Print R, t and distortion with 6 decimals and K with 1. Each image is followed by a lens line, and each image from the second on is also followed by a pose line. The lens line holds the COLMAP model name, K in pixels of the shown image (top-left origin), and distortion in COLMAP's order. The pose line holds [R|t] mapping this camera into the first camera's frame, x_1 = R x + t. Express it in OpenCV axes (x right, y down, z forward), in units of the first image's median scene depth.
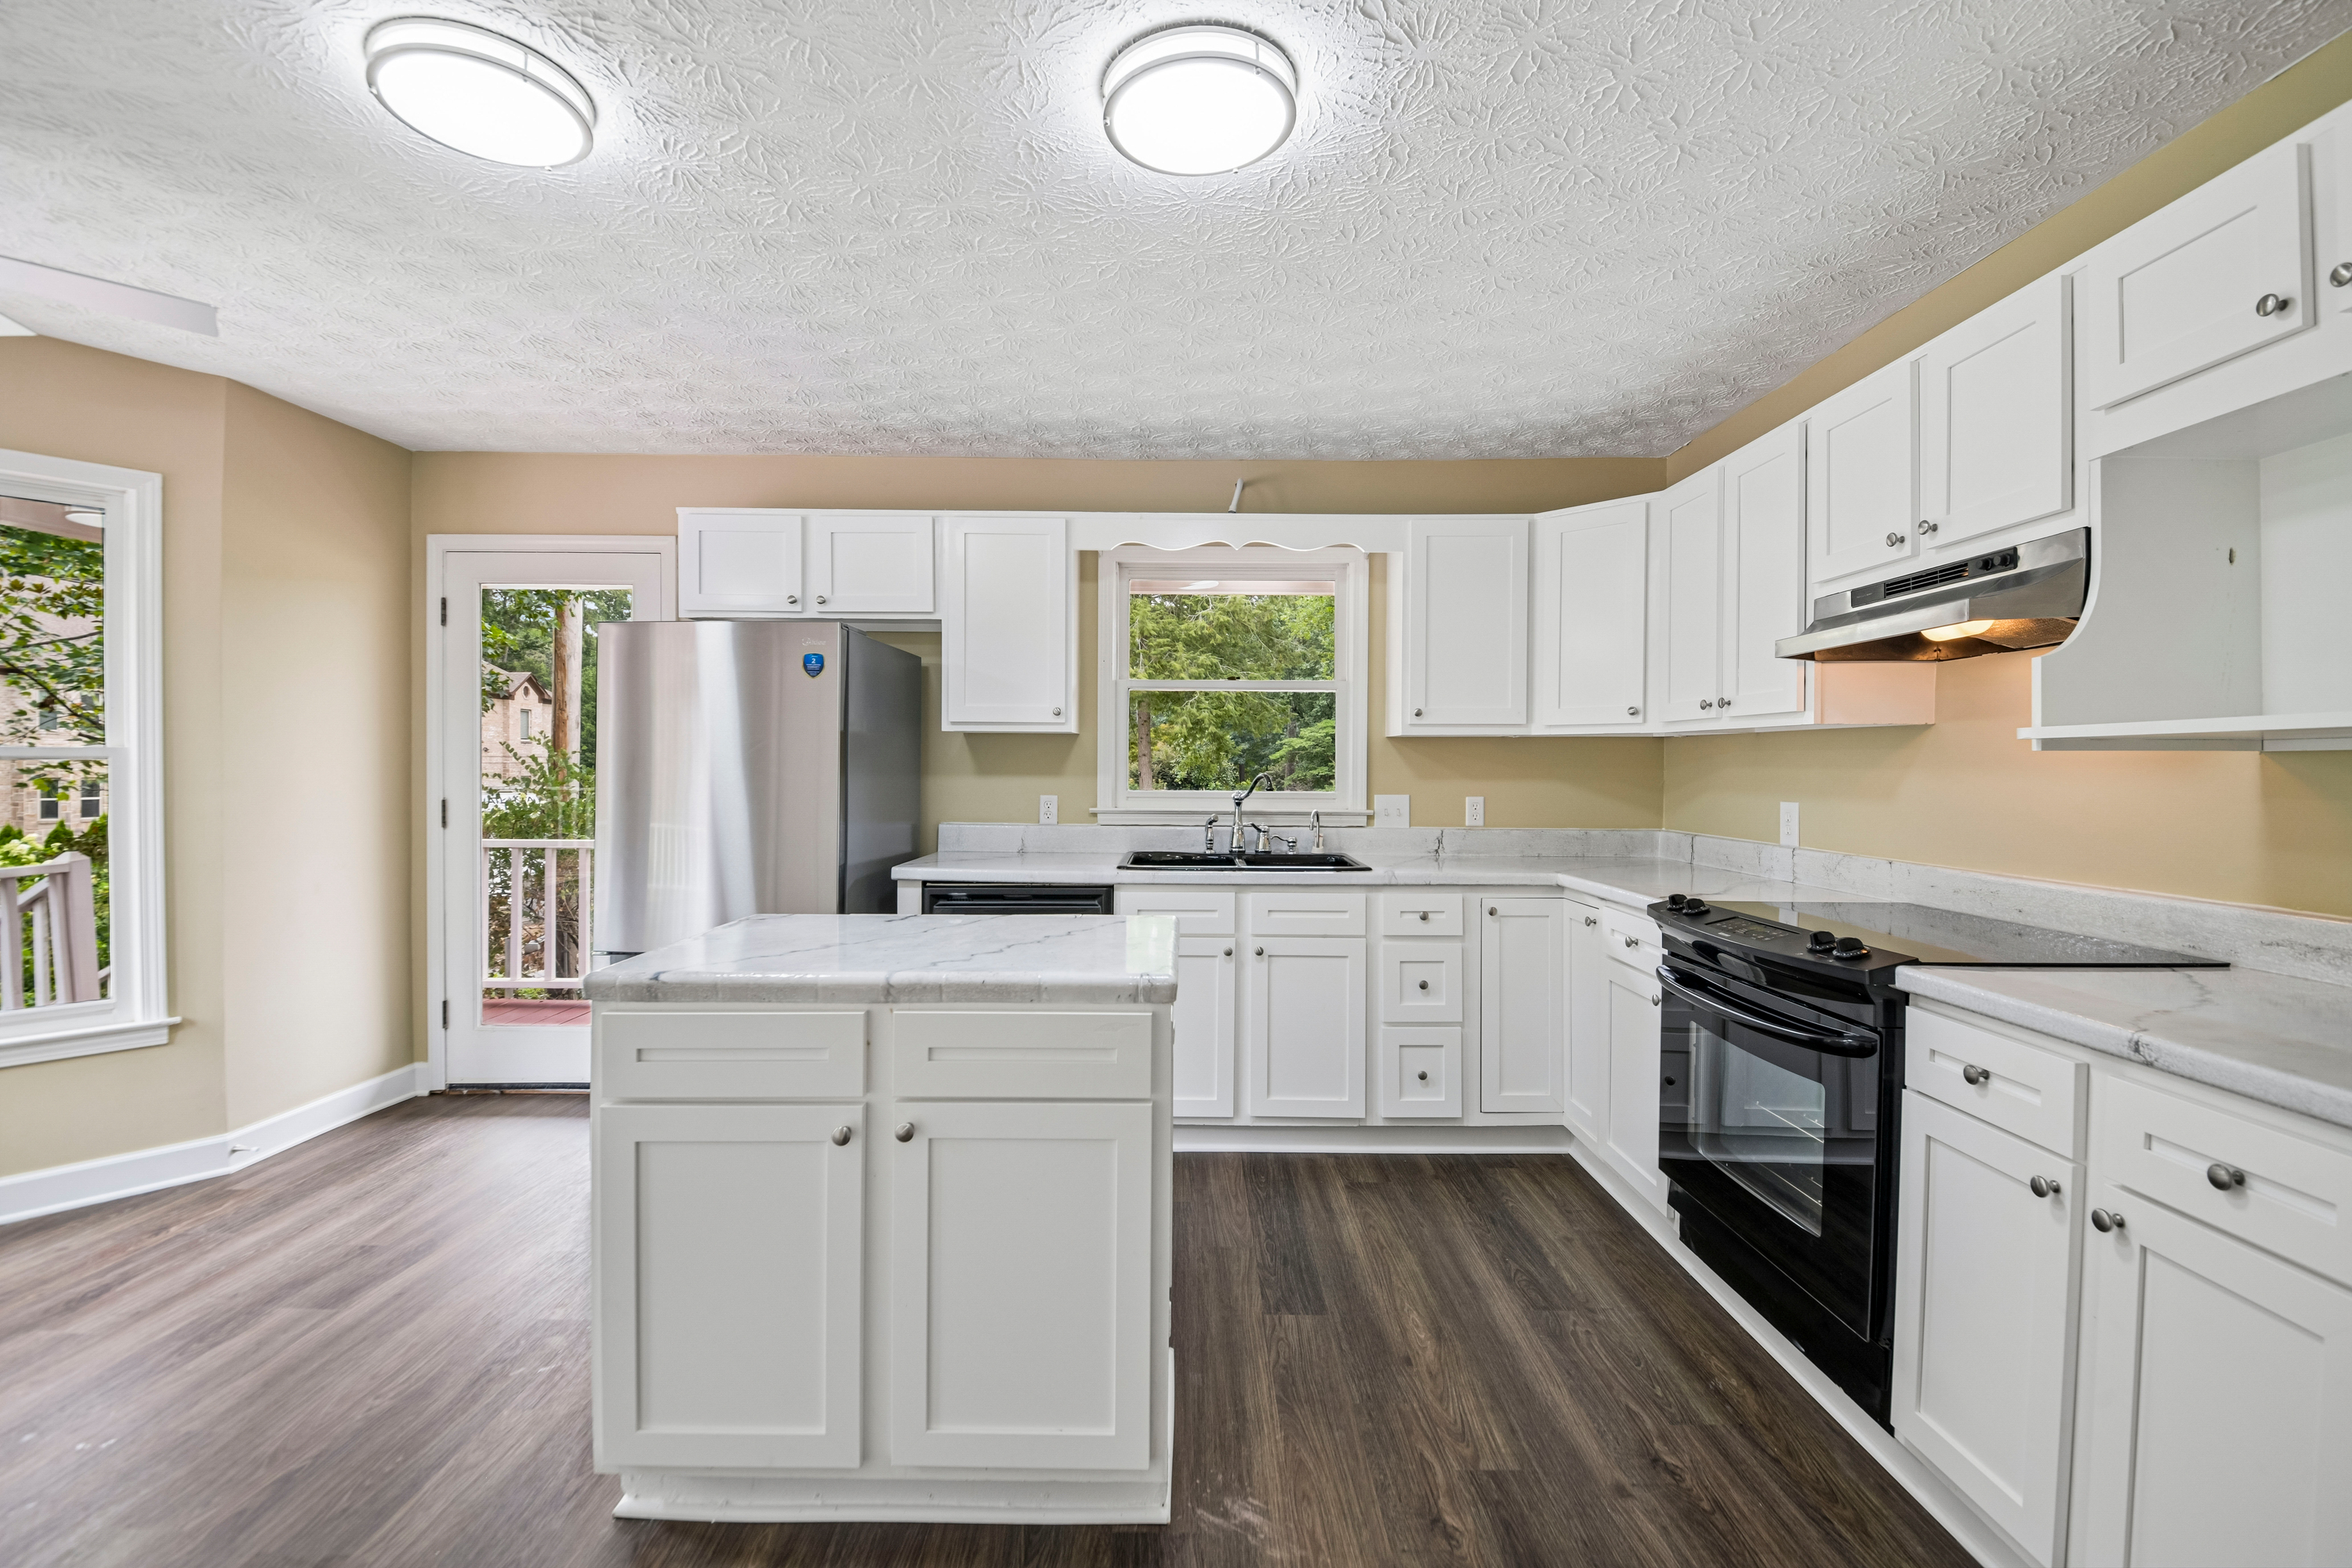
lens RADIAL K [[1014.7, 0, 1173.5], [0, 1014.7, 775.0], [0, 0, 1]] dist [0.004874, -0.009175]
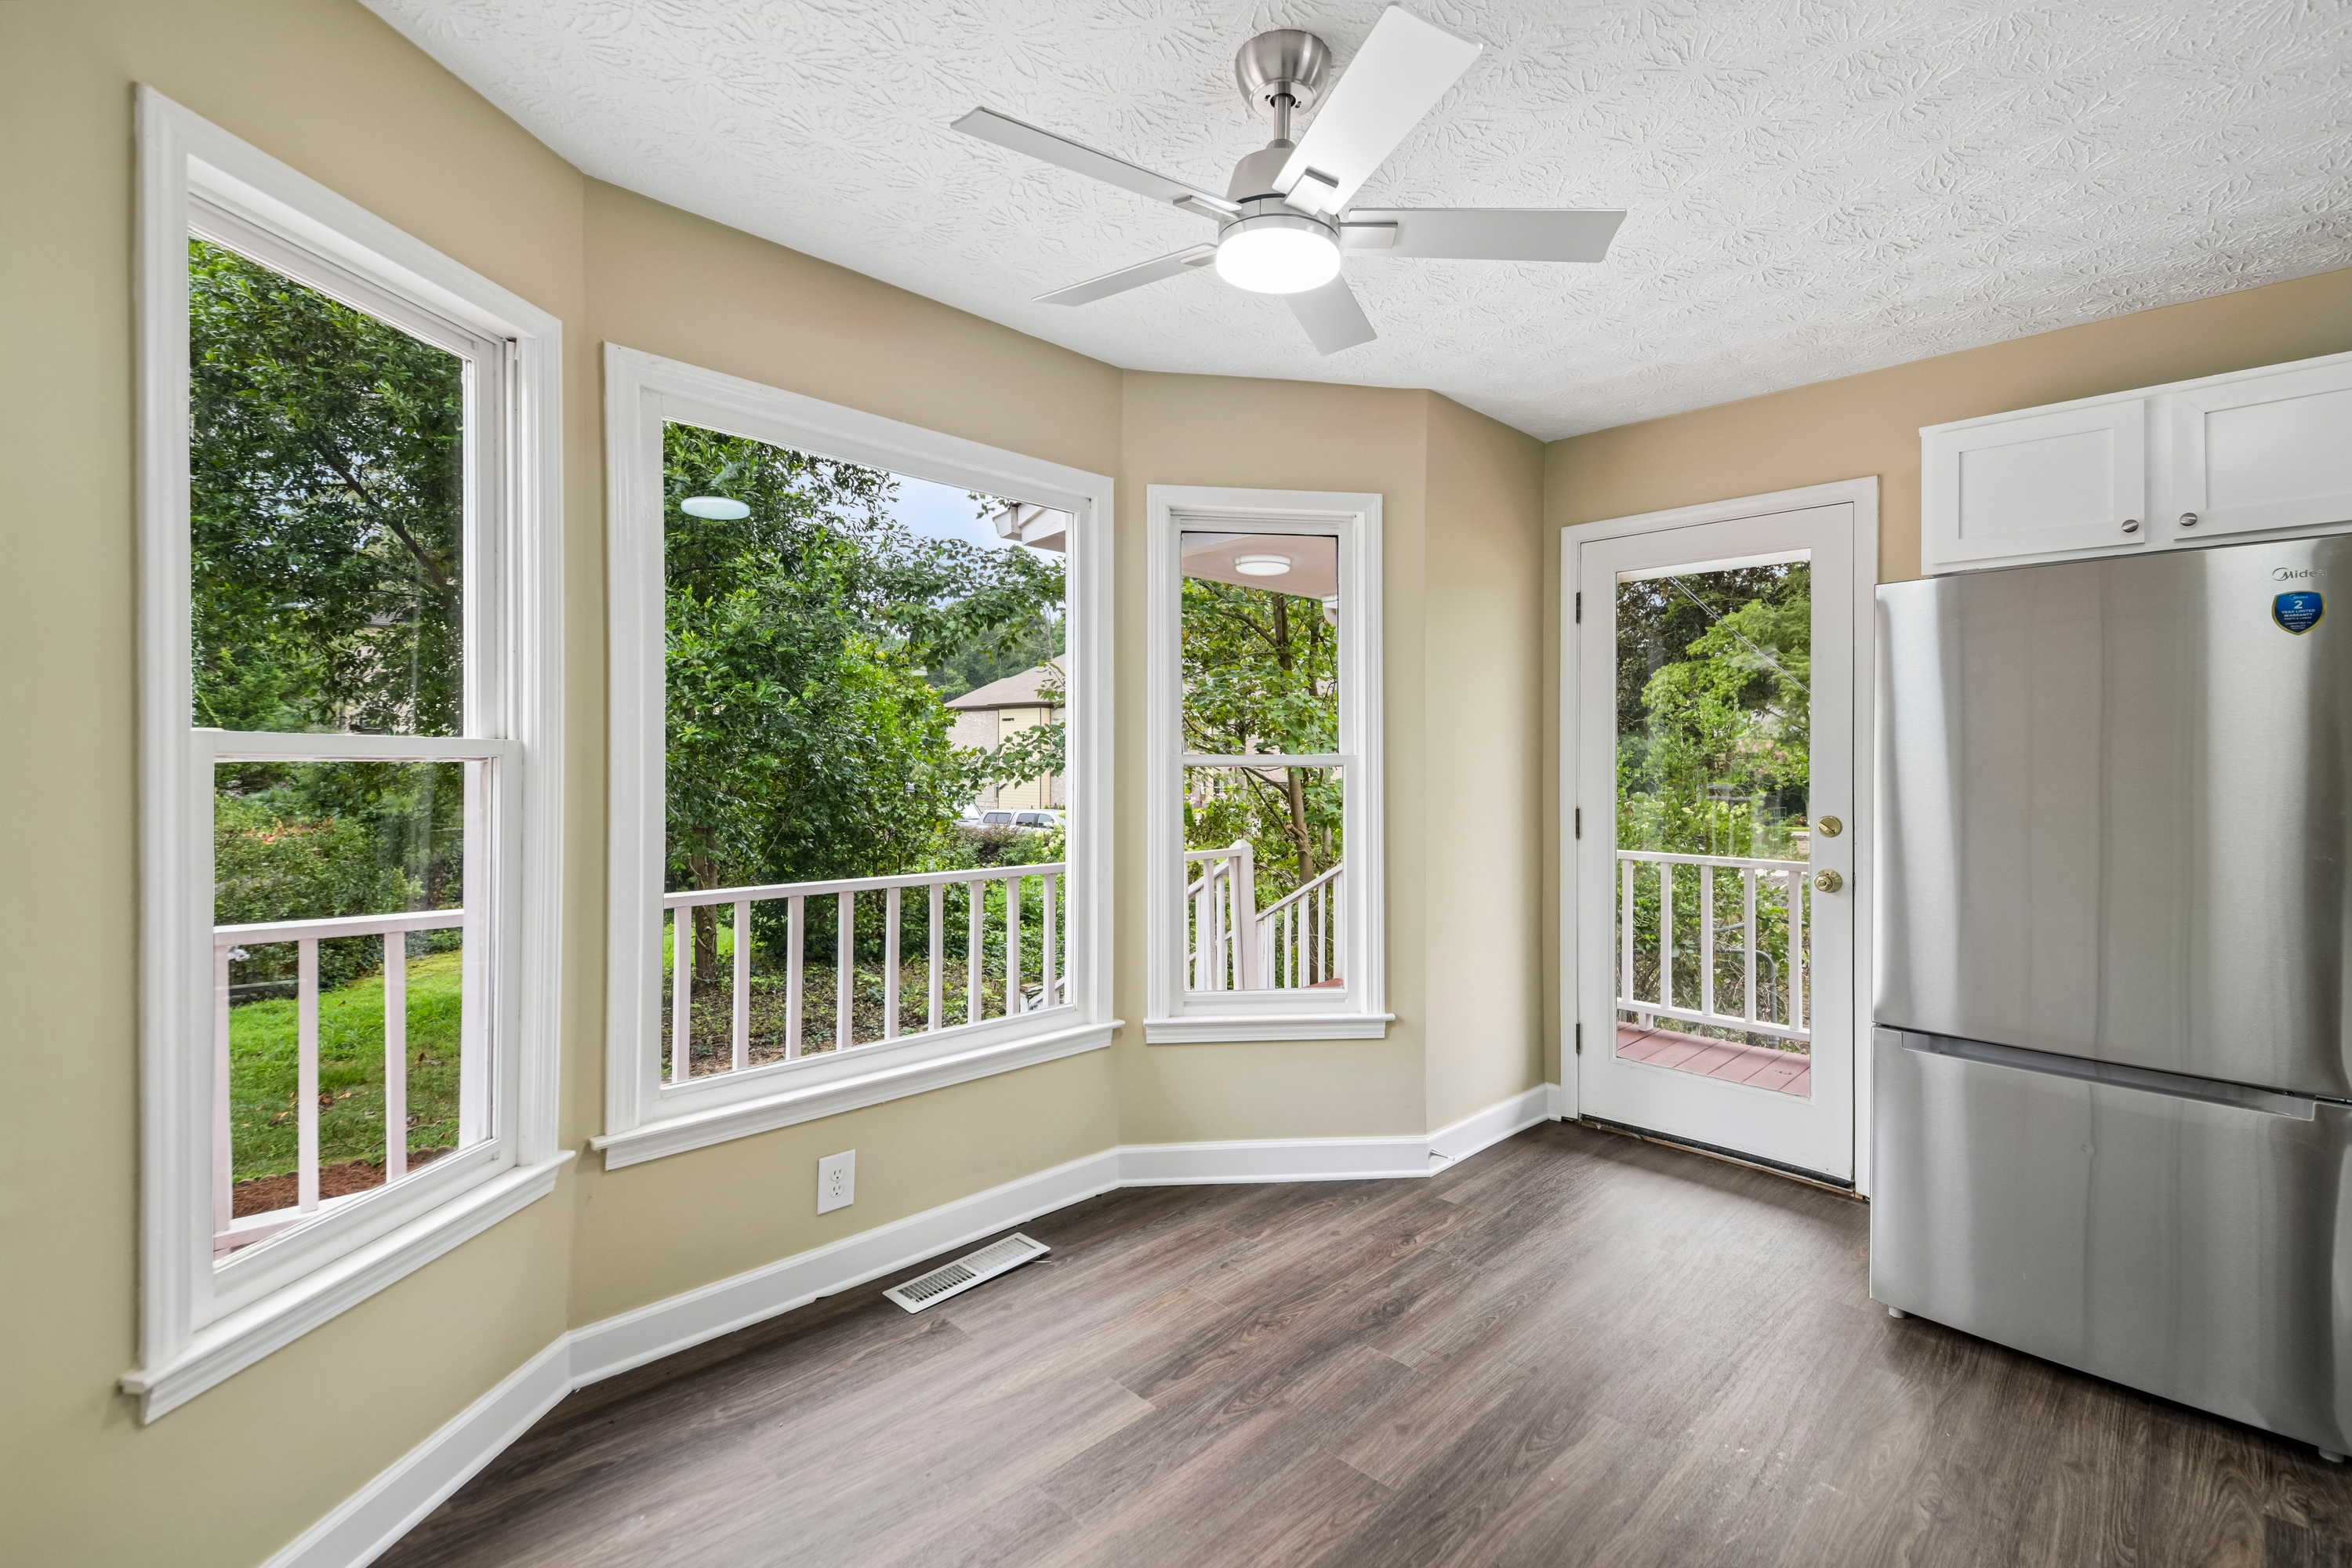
lens RADIAL K [[1014.7, 0, 1203.6], [0, 1014.7, 752.4], [0, 0, 1]] dist [0.004874, -0.009175]
pose [[0.717685, -0.008265, -0.696319, -0.377658], [-0.006996, 0.999794, -0.019078, -0.006527], [0.696332, 0.018563, 0.717479, 0.106997]]
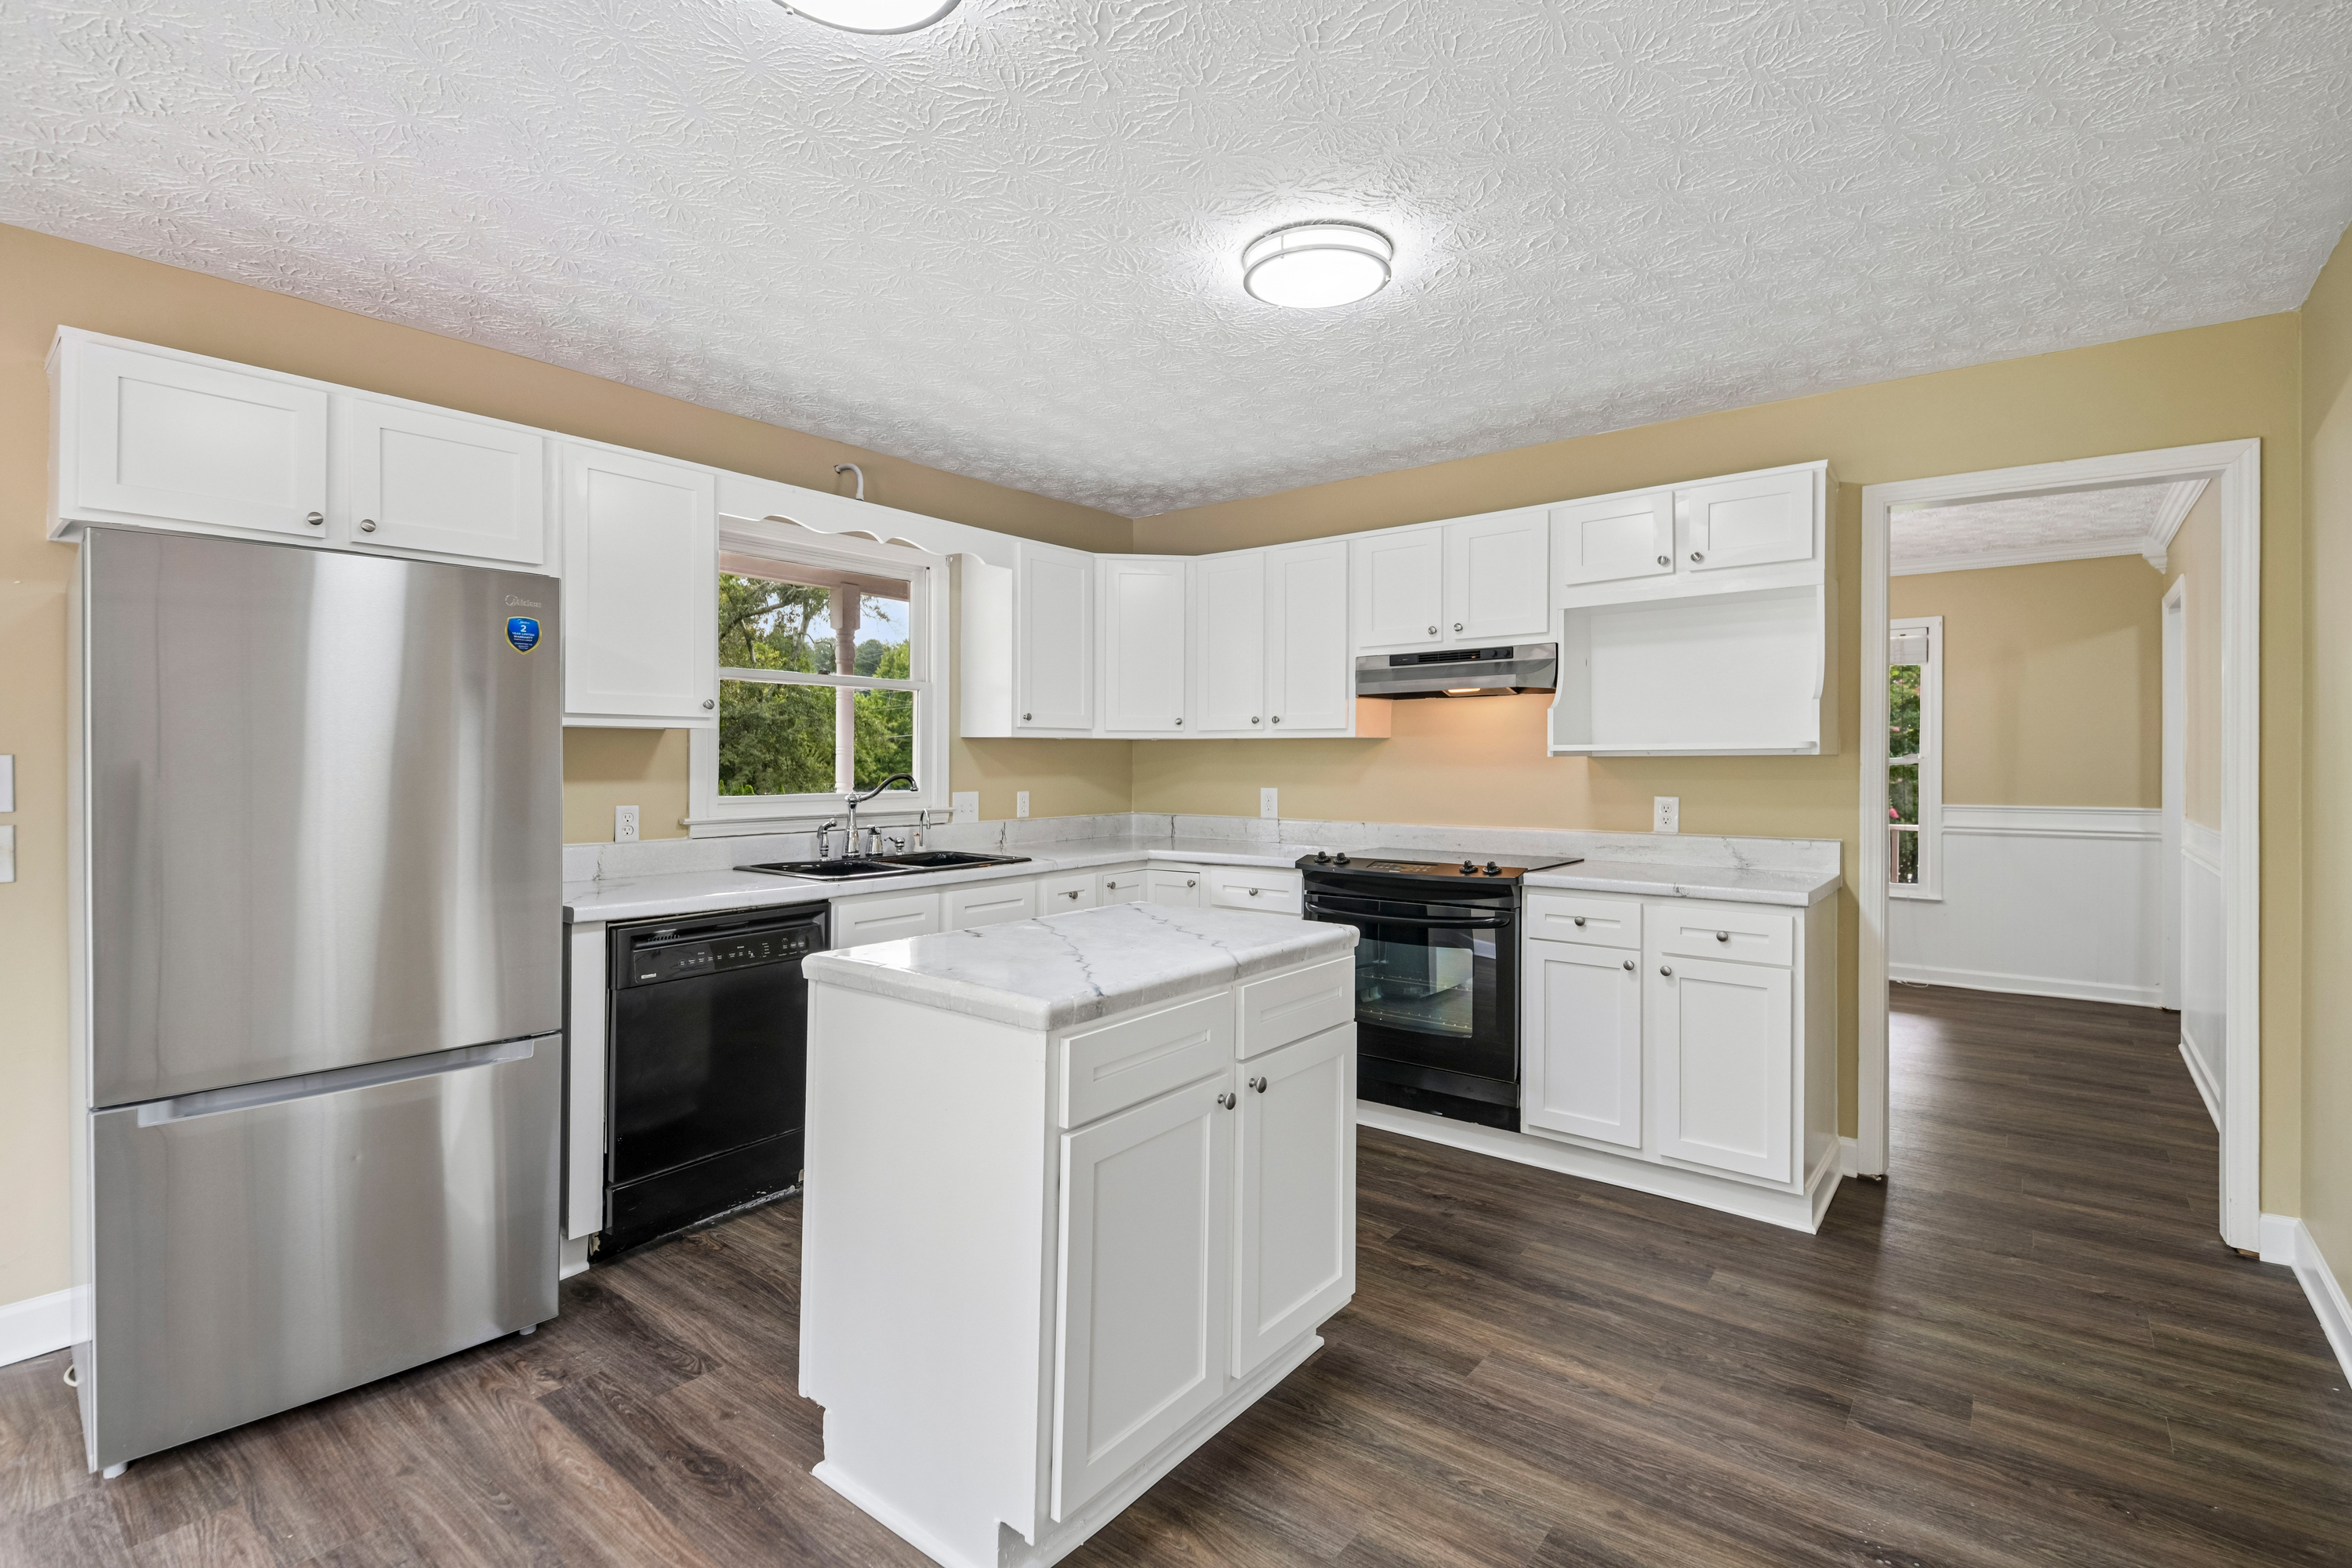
lens RADIAL K [[1088.3, 0, 1191.6], [0, 1088.3, 763.7], [0, 0, 1]] dist [-0.011695, -0.004165]
pose [[0.605221, -0.008751, 0.796009, -0.641886], [0.011327, 0.999933, 0.002381, -0.011653], [-0.795977, 0.007576, 0.605280, 0.145334]]
